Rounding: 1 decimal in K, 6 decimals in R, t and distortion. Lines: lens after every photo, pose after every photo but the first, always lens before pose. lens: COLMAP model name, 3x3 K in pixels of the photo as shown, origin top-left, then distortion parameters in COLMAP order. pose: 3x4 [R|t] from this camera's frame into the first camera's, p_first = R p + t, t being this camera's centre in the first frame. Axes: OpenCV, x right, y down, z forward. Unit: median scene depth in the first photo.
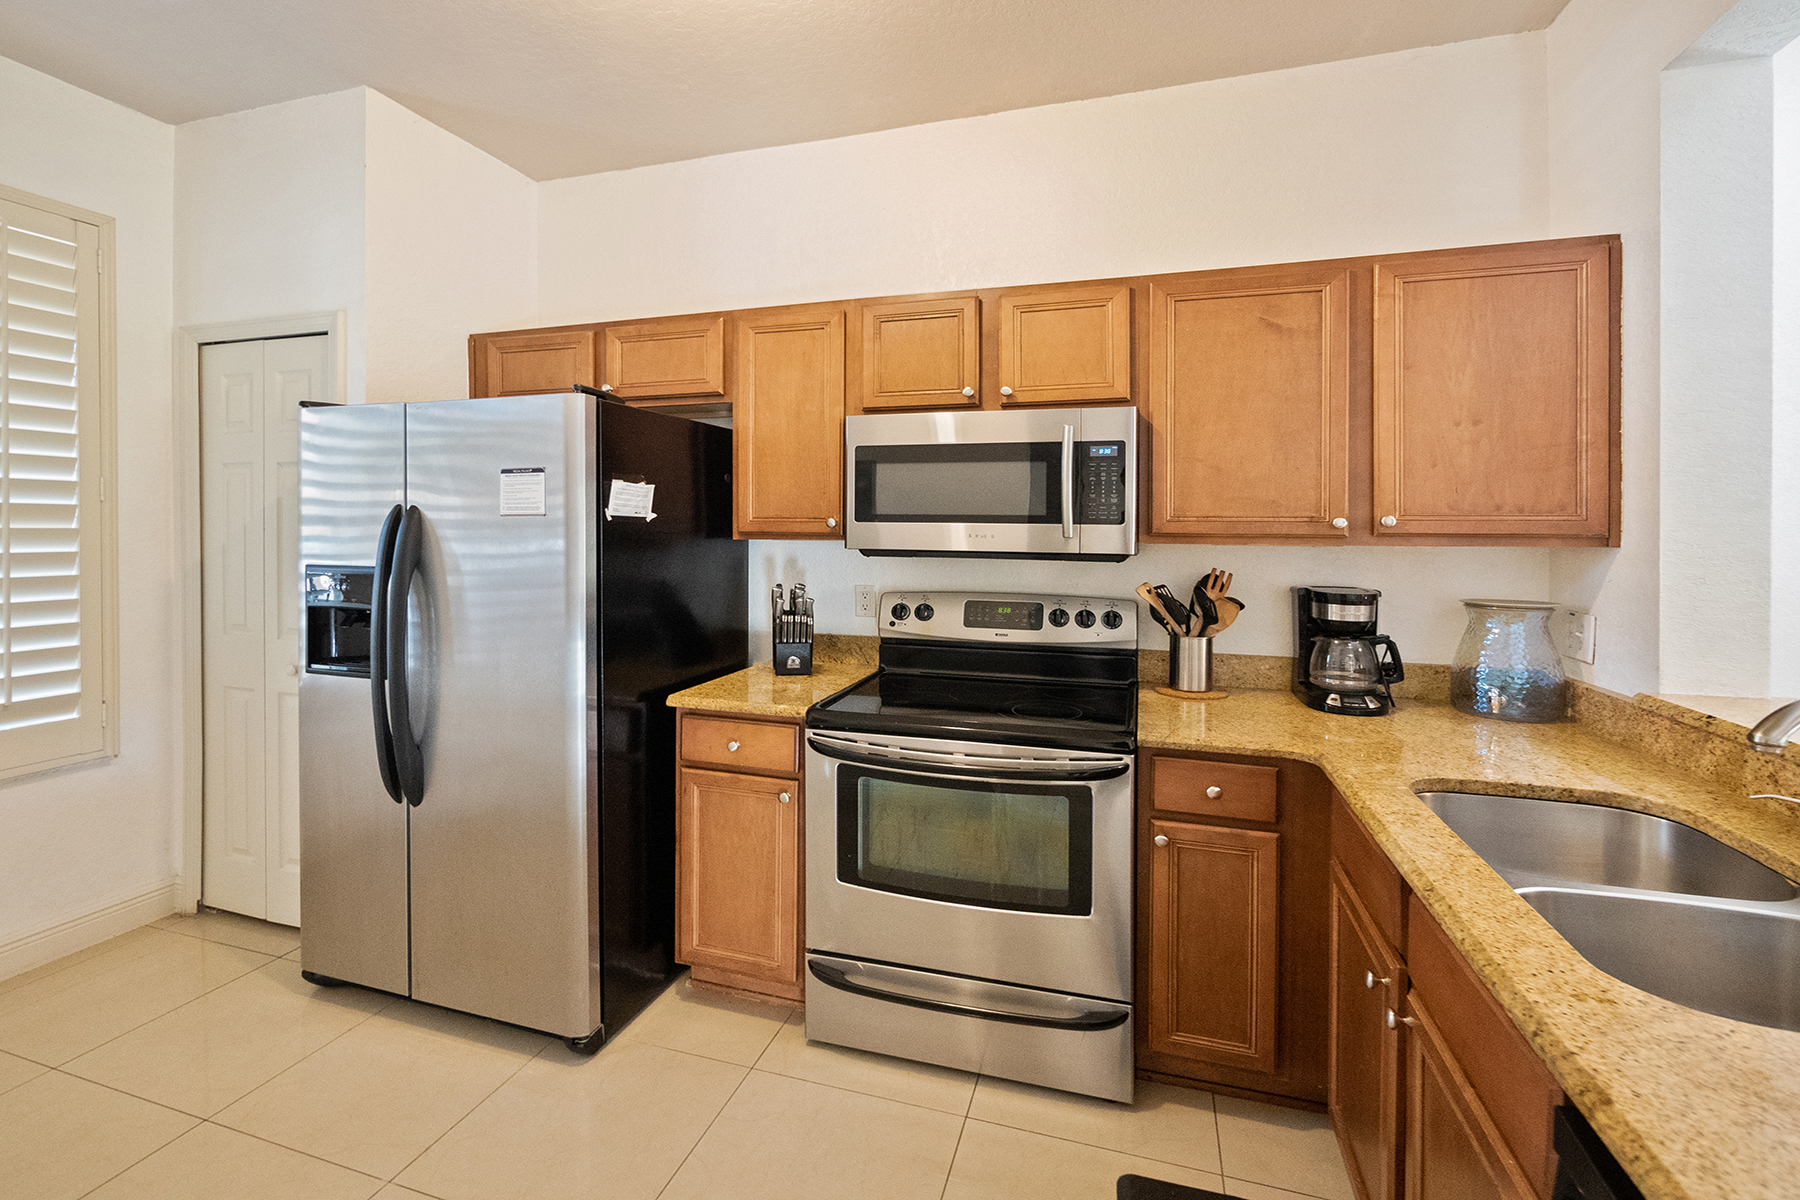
lens RADIAL K [[786.8, 0, 882.7], [0, 786.8, 575.8], [0, 0, 1]] dist [-0.000721, -0.000001]
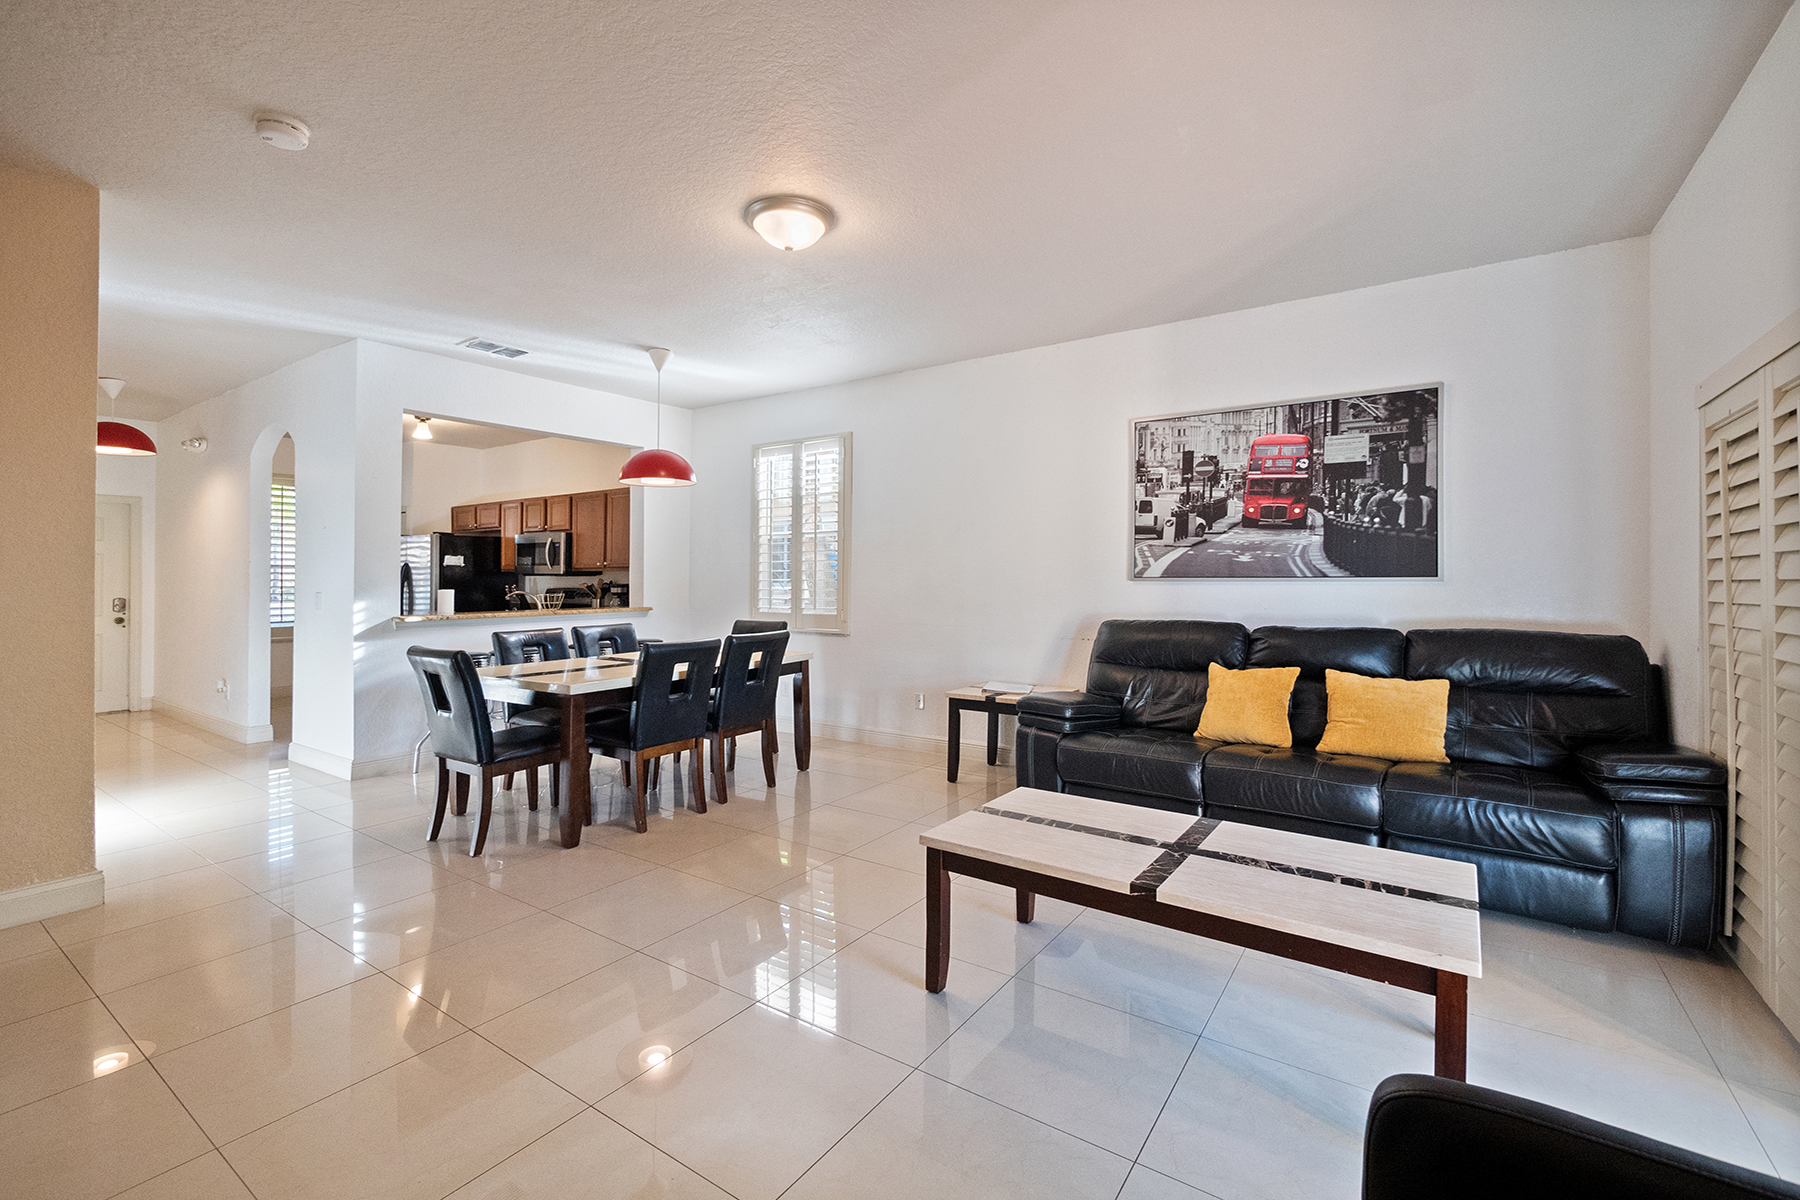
lens RADIAL K [[786.8, 0, 882.7], [0, 786.8, 575.8], [0, 0, 1]] dist [-0.000721, -0.000001]
pose [[0.953918, -0.008984, -0.299934, 2.470568], [-0.007932, 0.998448, -0.055132, 0.147694], [0.299963, 0.054971, 0.952366, -1.732389]]
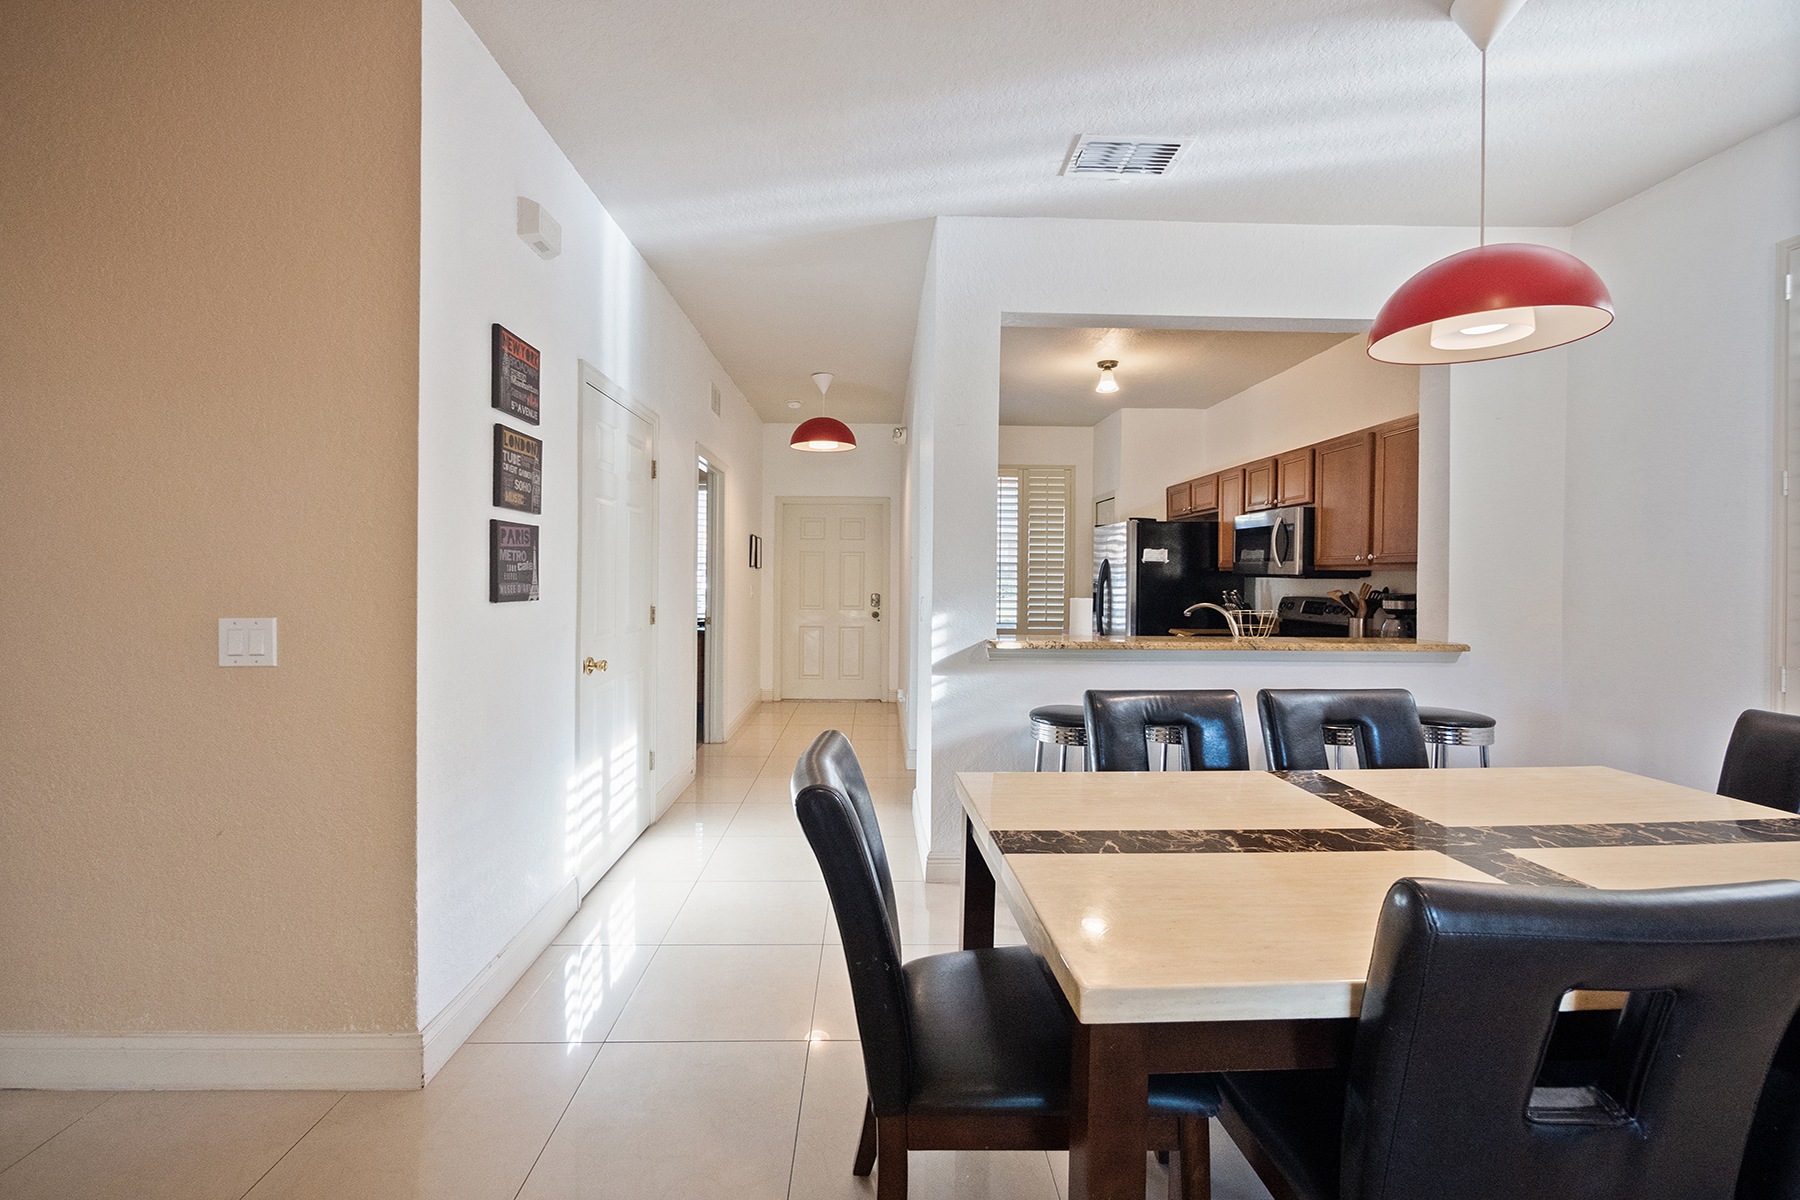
lens RADIAL K [[786.8, 0, 882.7], [0, 786.8, 575.8], [0, 0, 1]] dist [-0.000721, -0.000001]
pose [[0.326448, -0.001222, -0.945214, 1.807091], [-0.058039, 0.998086, -0.021335, 0.080439], [0.943432, 0.061825, 0.325753, -0.720000]]
